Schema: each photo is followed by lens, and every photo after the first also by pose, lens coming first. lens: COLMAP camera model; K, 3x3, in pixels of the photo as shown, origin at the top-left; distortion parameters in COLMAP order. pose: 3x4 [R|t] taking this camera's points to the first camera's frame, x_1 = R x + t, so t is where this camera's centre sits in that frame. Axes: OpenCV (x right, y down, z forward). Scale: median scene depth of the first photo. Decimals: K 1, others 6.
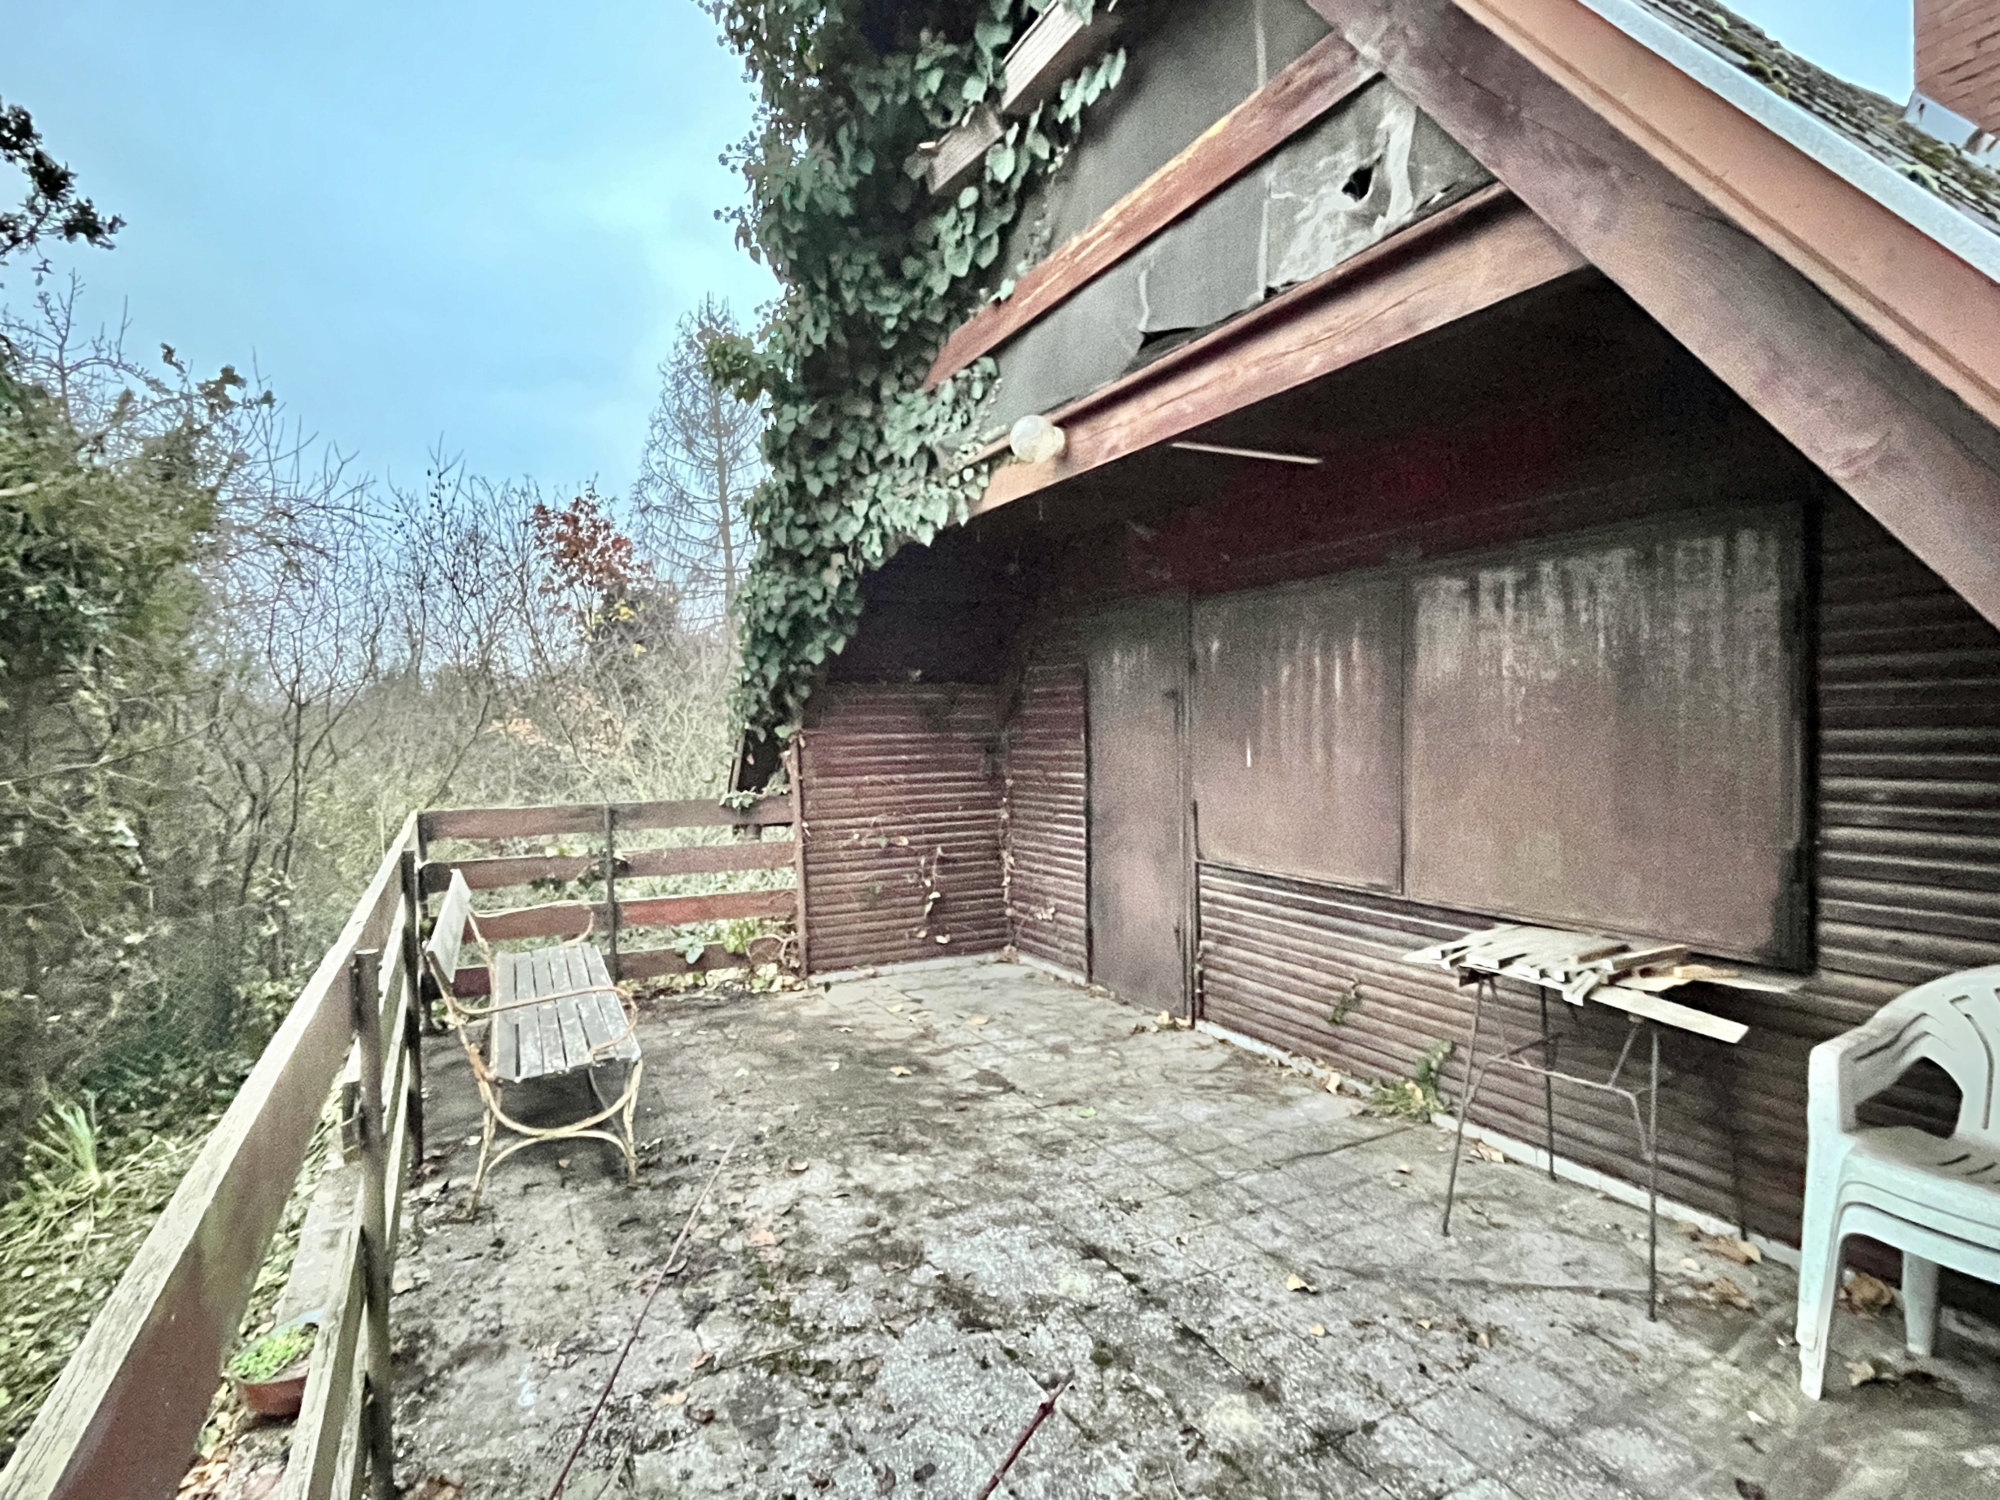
lens RADIAL K [[1067.1, 0, 1000.0], [0, 1067.1, 750.0], [0, 0, 1]] dist [-0.000320, -0.000115]
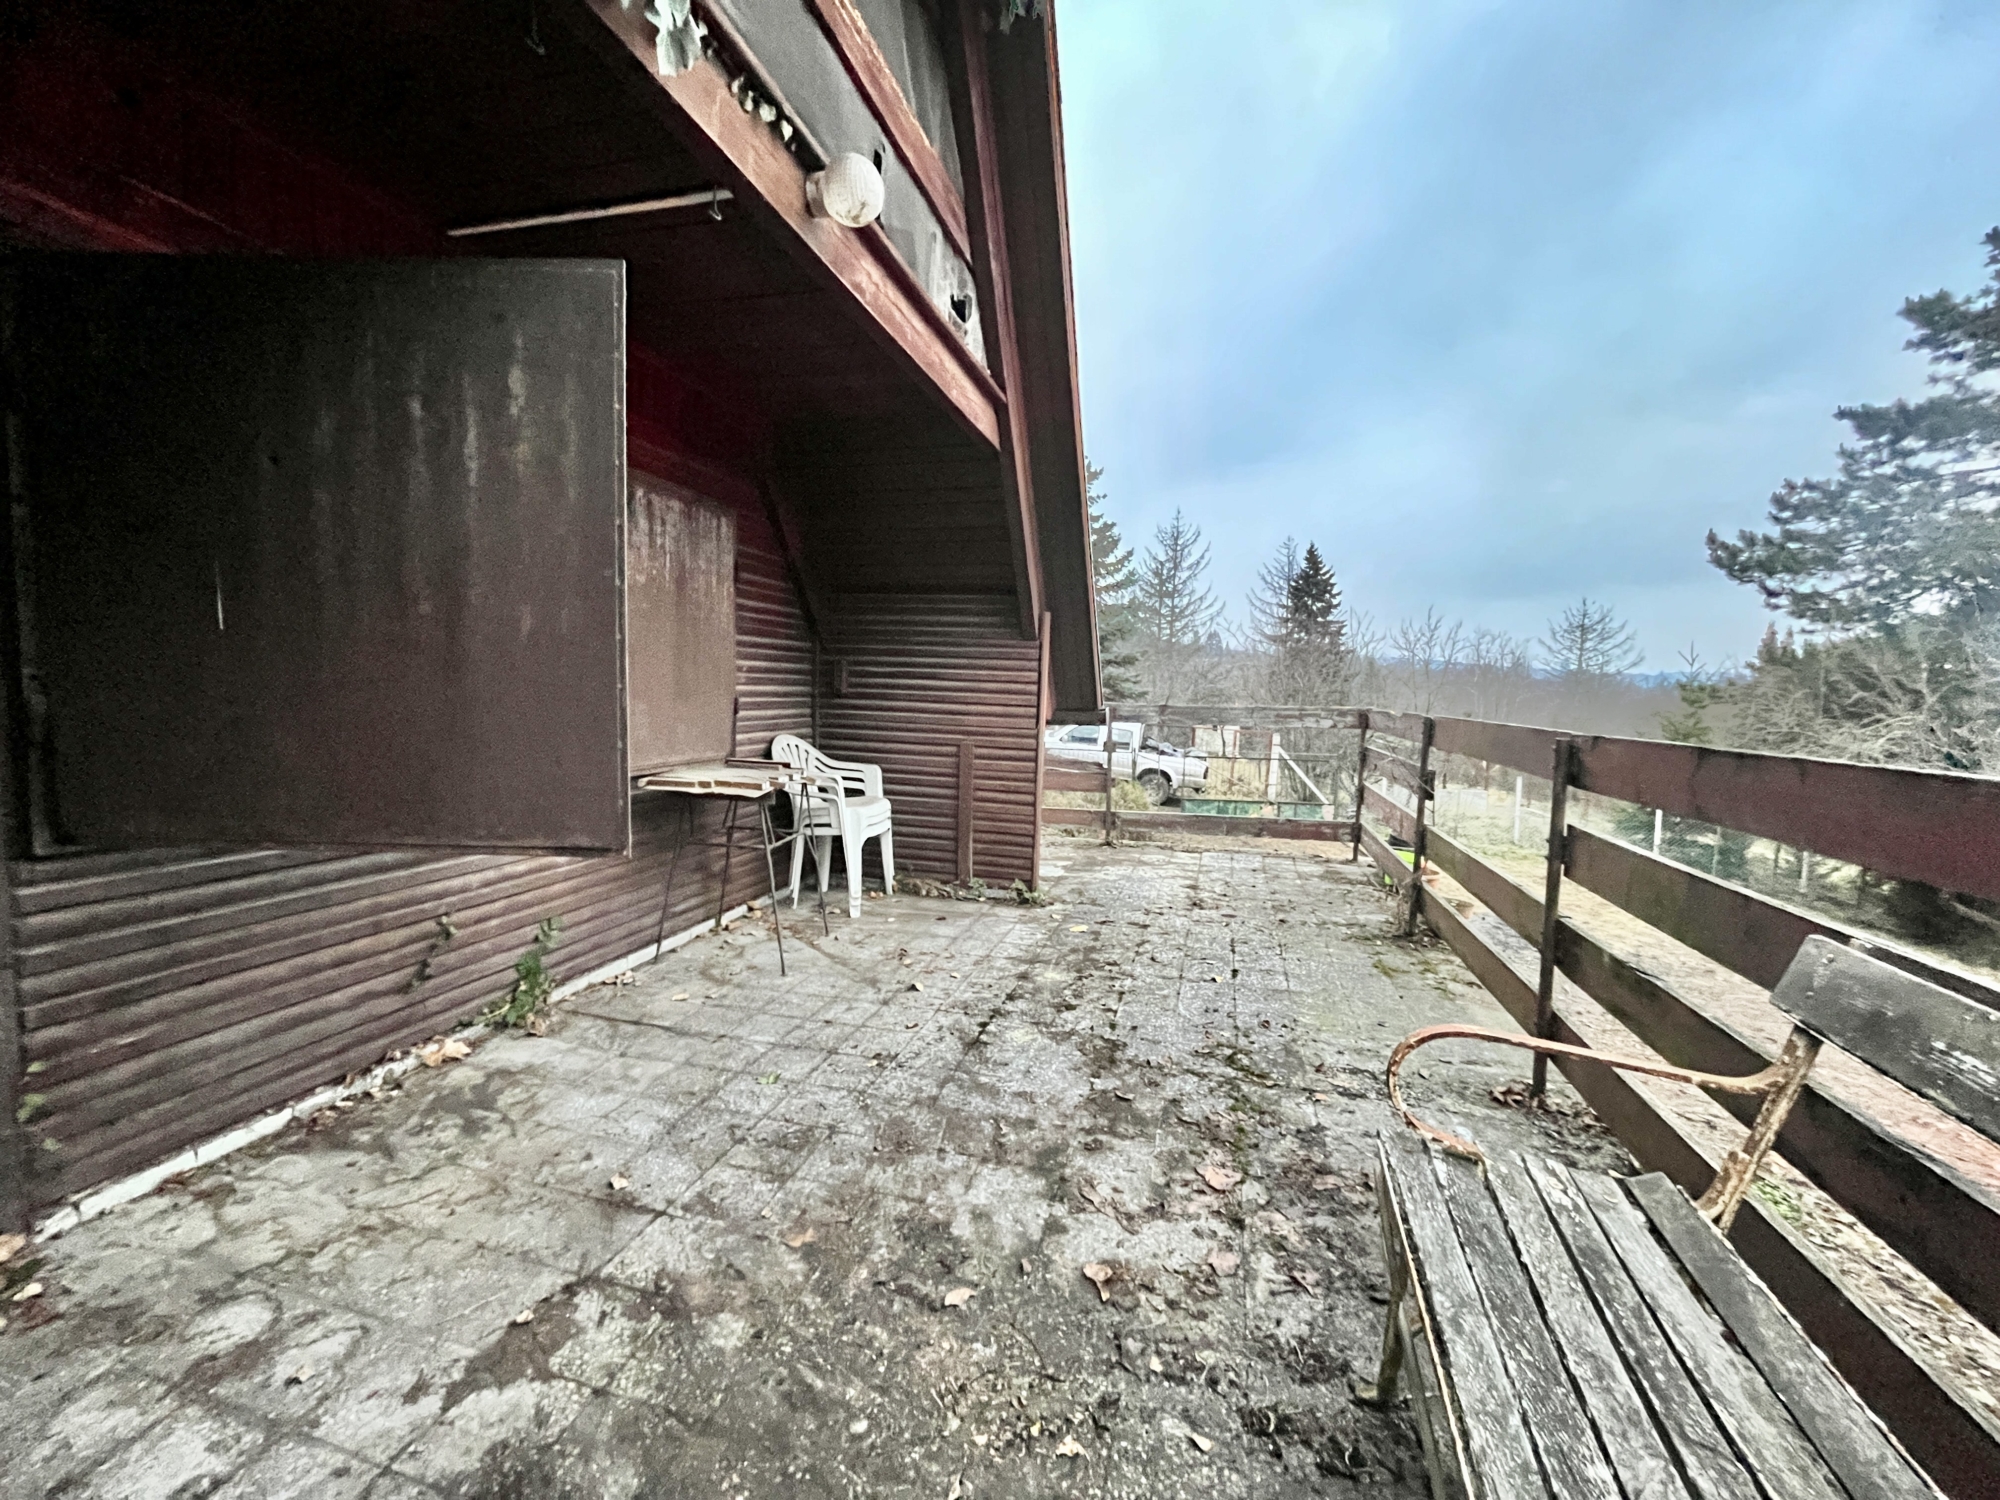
lens RADIAL K [[808.0, 0, 1000.0], [0, 808.0, 750.0], [0, 0, 1]] dist [0.000299, 0.000080]
pose [[-0.733109, -0.048633, 0.678371, -0.516188], [0.011267, 0.996435, 0.083610, 0.064630], [-0.680018, 0.068938, -0.729947, 1.570970]]
